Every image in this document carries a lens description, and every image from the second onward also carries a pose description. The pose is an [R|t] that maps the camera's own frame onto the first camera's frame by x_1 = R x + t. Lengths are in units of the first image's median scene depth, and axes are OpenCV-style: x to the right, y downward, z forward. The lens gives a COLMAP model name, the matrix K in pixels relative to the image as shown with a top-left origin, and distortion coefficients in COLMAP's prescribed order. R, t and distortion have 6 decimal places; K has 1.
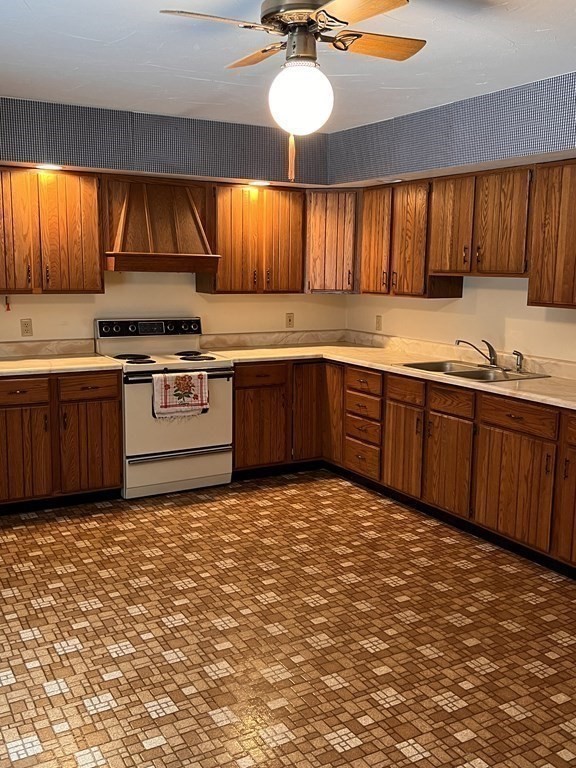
lens RADIAL K [[750.7, 0, 267.0], [0, 750.7, 381.7], [0, 0, 1]] dist [0.130024, -0.167643]
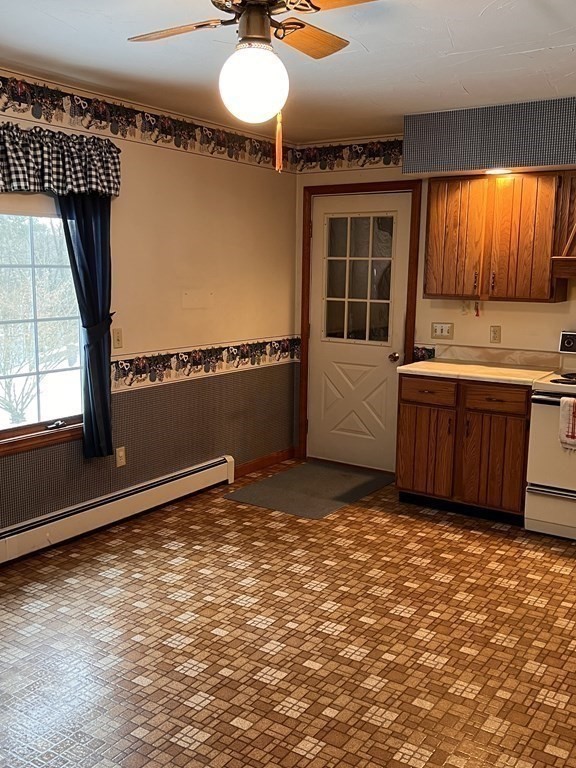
lens RADIAL K [[753.9, 0, 307.7], [0, 753.9, 385.3], [0, 0, 1]] dist [0.076694, -0.020104]
pose [[0.475530, 0.135201, -0.869248, 0.492161], [-0.147552, 0.986379, 0.072699, -0.045751], [0.867237, 0.093688, 0.489002, 0.336761]]
